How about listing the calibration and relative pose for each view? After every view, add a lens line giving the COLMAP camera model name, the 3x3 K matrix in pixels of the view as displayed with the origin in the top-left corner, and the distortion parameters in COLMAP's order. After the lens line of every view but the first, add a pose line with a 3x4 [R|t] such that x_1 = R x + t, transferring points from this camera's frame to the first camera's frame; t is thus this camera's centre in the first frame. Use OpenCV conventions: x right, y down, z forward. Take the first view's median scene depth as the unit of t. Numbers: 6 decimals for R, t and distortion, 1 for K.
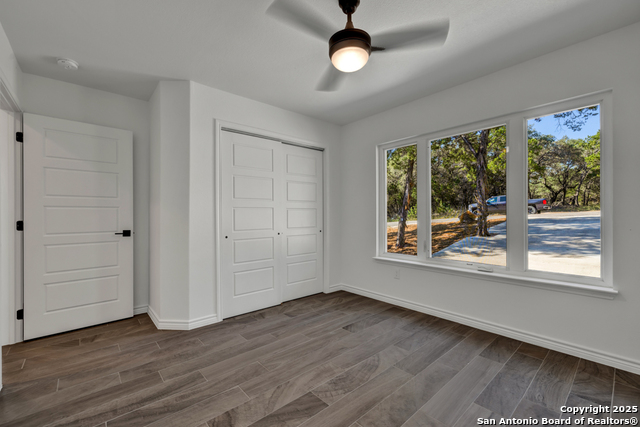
lens RADIAL K [[273.8, 0, 331.2], [0, 273.8, 214.3], [0, 0, 1]] dist [-0.020967, -0.000039]
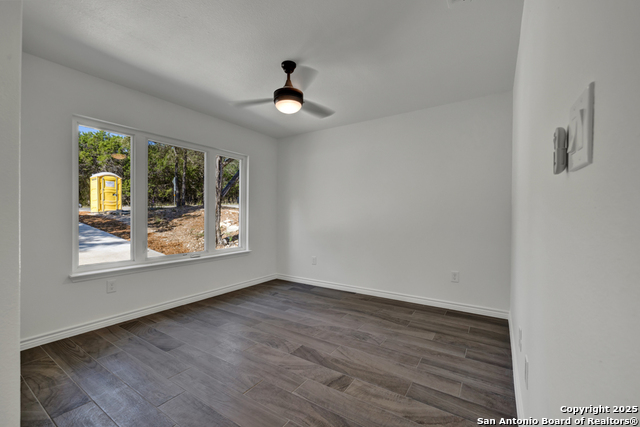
lens RADIAL K [[273.8, 0, 316.9], [0, 273.8, 213.3], [0, 0, 1]] dist [-0.020967, -0.000039]
pose [[-0.237945, -0.003411, 0.971273, -1.033862], [0.000064, 0.999994, 0.003528, -0.000072], [-0.971279, 0.000902, -0.237943, 0.916262]]
